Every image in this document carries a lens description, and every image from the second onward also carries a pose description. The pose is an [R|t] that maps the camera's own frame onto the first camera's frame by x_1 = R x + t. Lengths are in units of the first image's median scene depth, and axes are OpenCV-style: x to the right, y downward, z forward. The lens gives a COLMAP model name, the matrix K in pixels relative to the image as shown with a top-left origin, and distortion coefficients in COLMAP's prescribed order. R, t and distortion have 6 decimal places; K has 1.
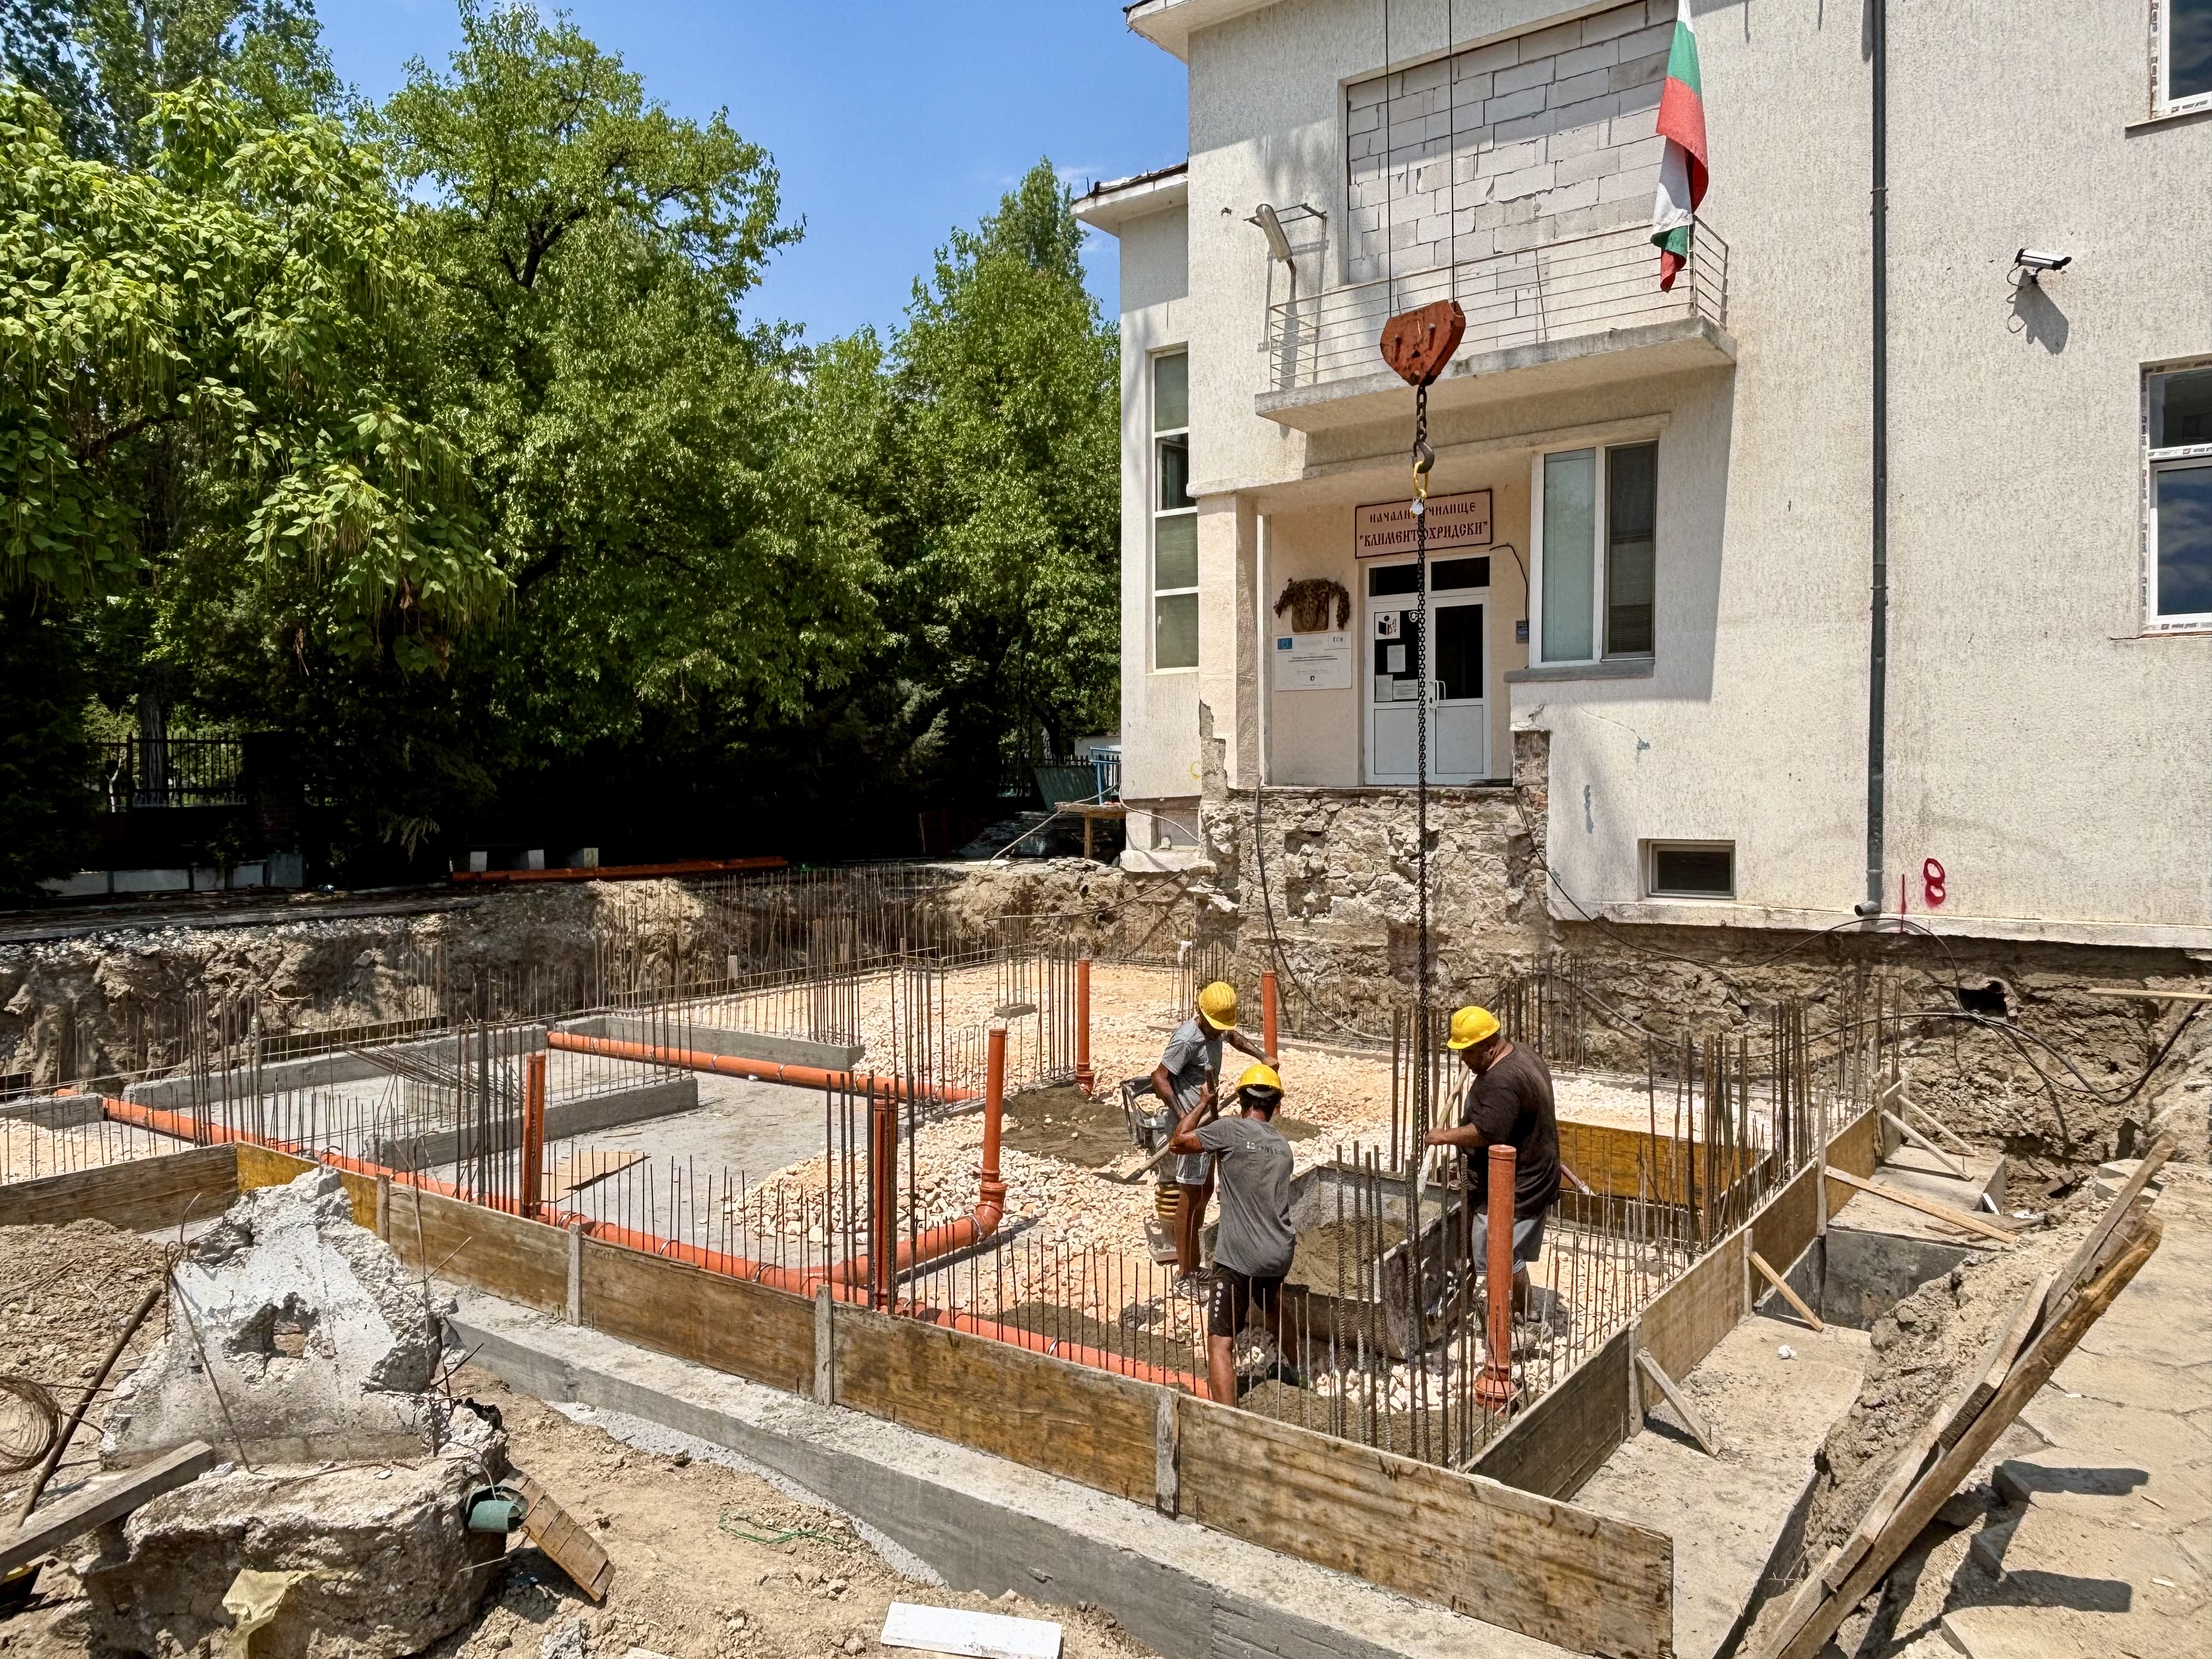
lens RADIAL K [[1515.0, 0, 1106.0], [0, 1515.0, 829.5], [0, 0, 1]] dist [0.071976, -0.107955]
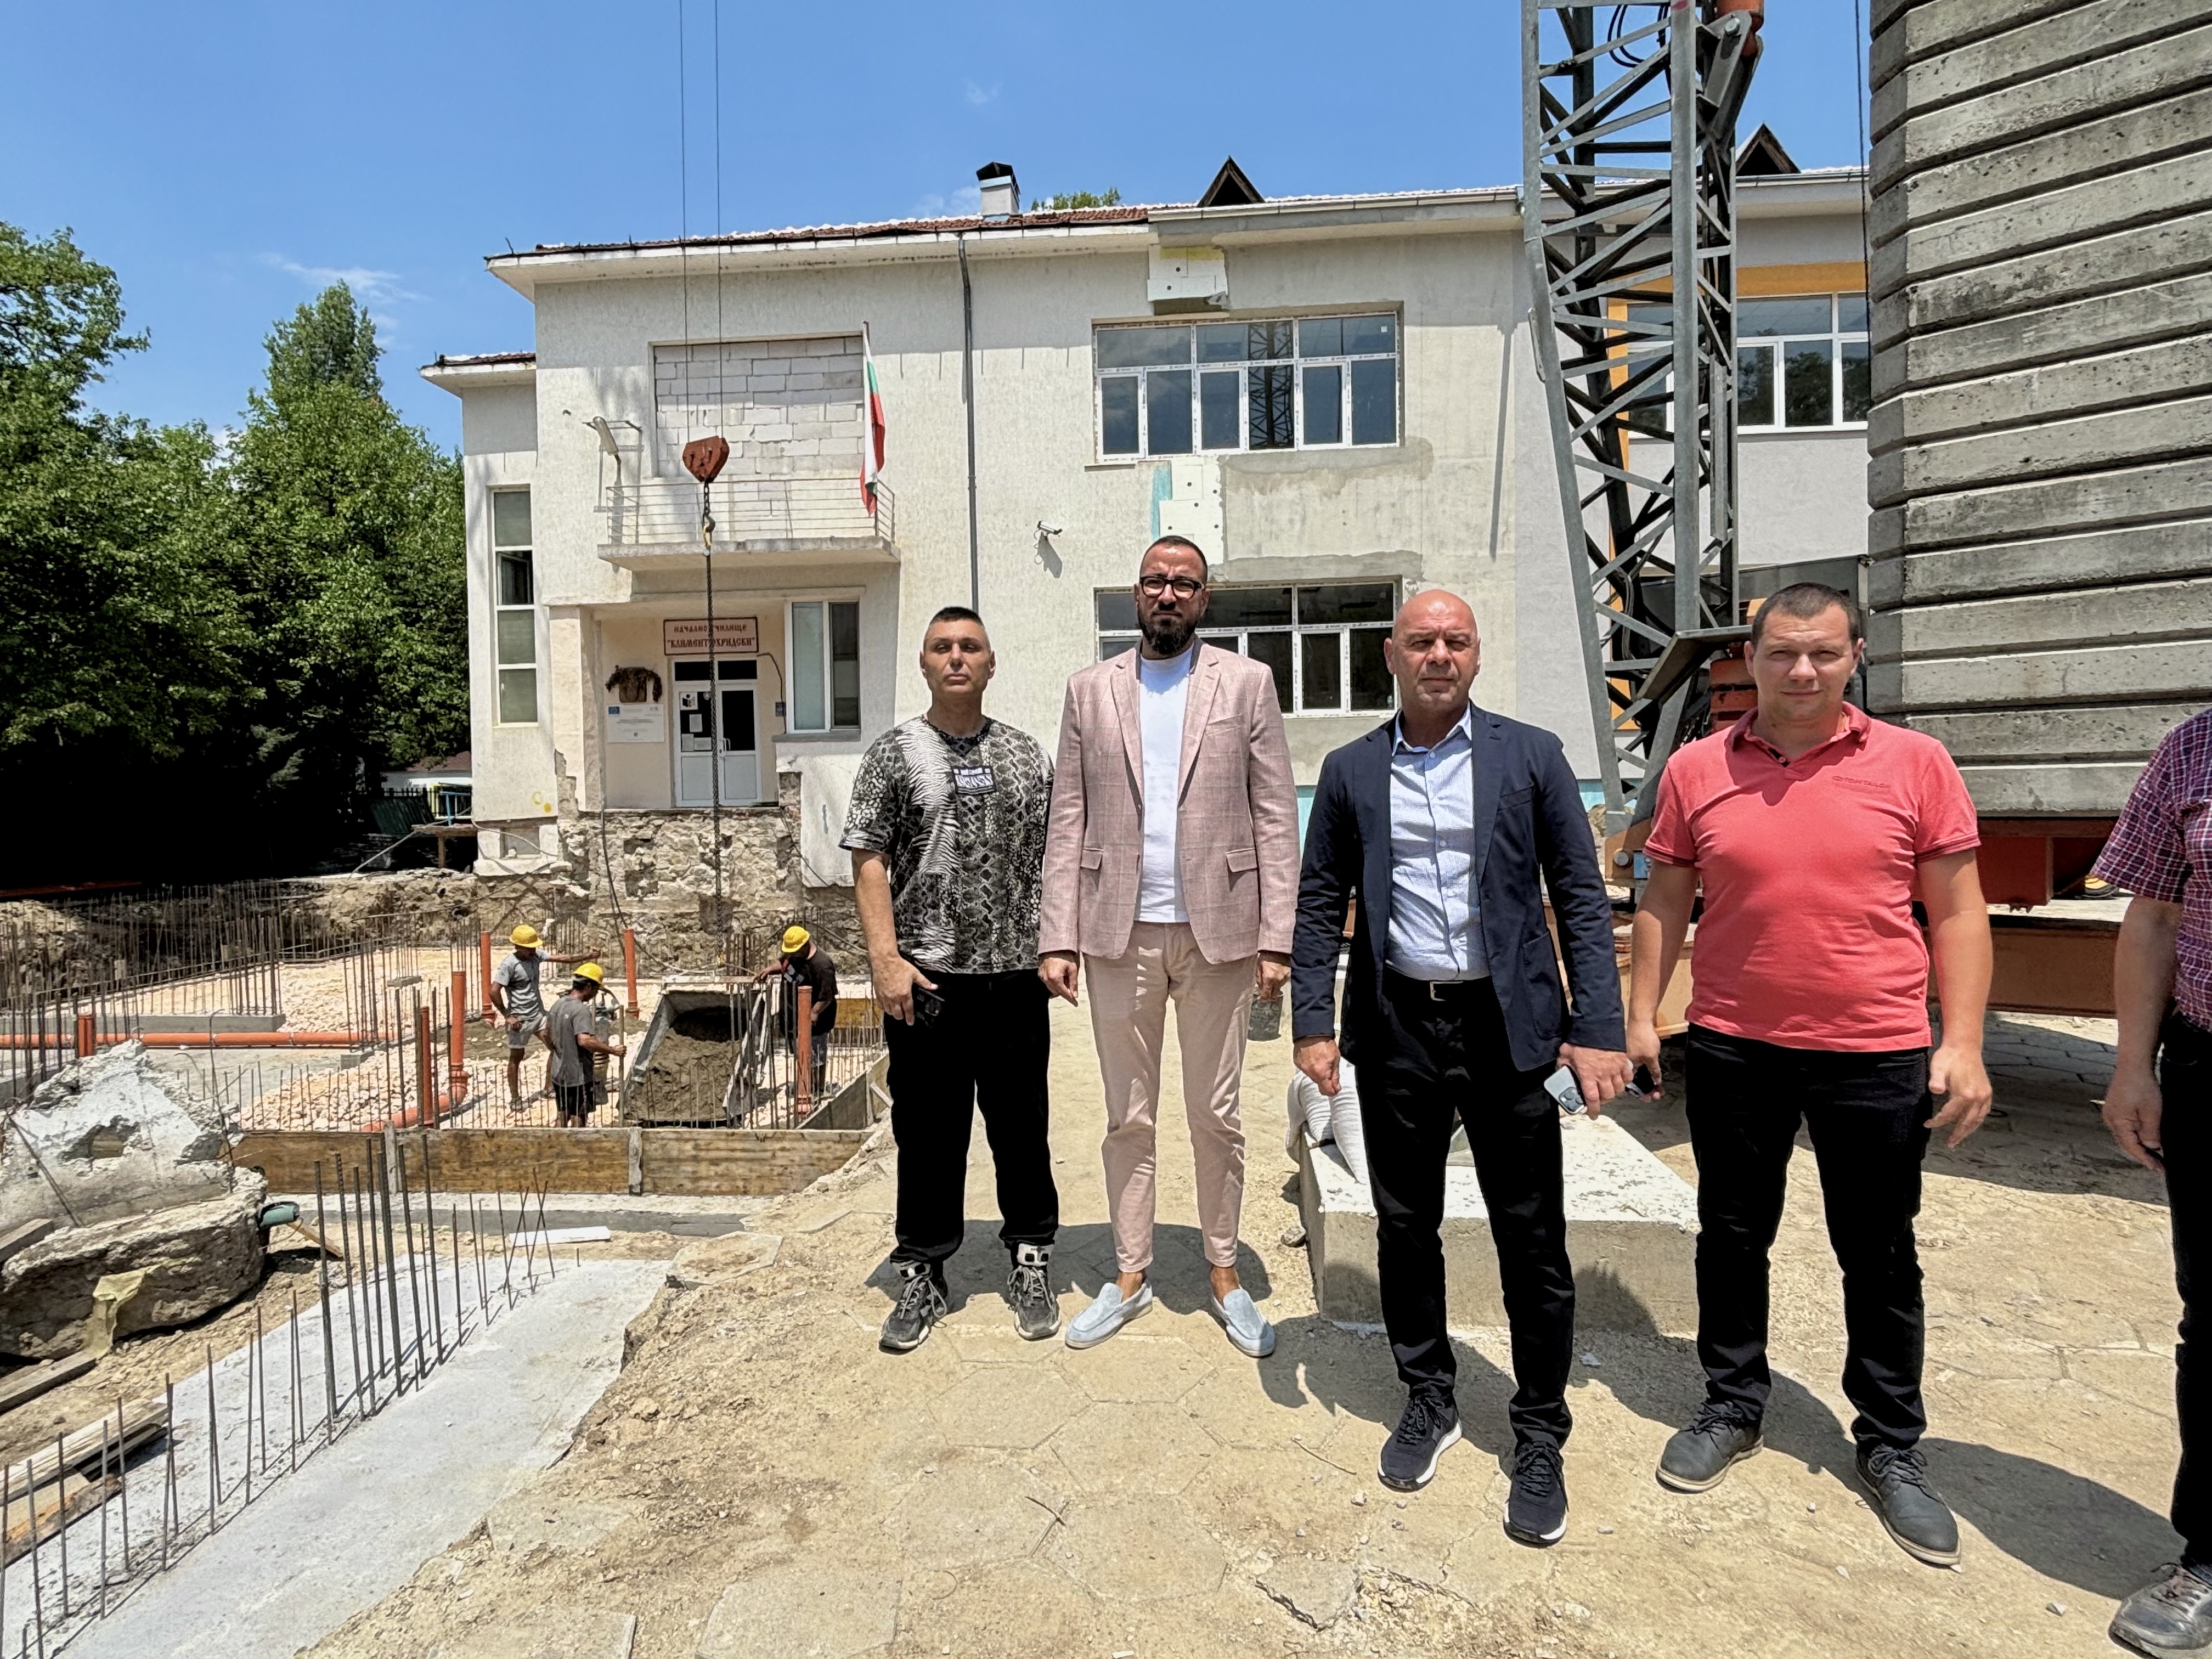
lens RADIAL K [[1170.2, 0, 1100.2], [0, 1170.2, 778.2], [0, 0, 1]] dist [-0.000042, -0.017410]
pose [[0.848458, -0.003125, 0.529253, -0.086474], [0.031658, 0.998492, -0.044856, 0.007213], [-0.528315, 0.054813, 0.847278, -0.200710]]
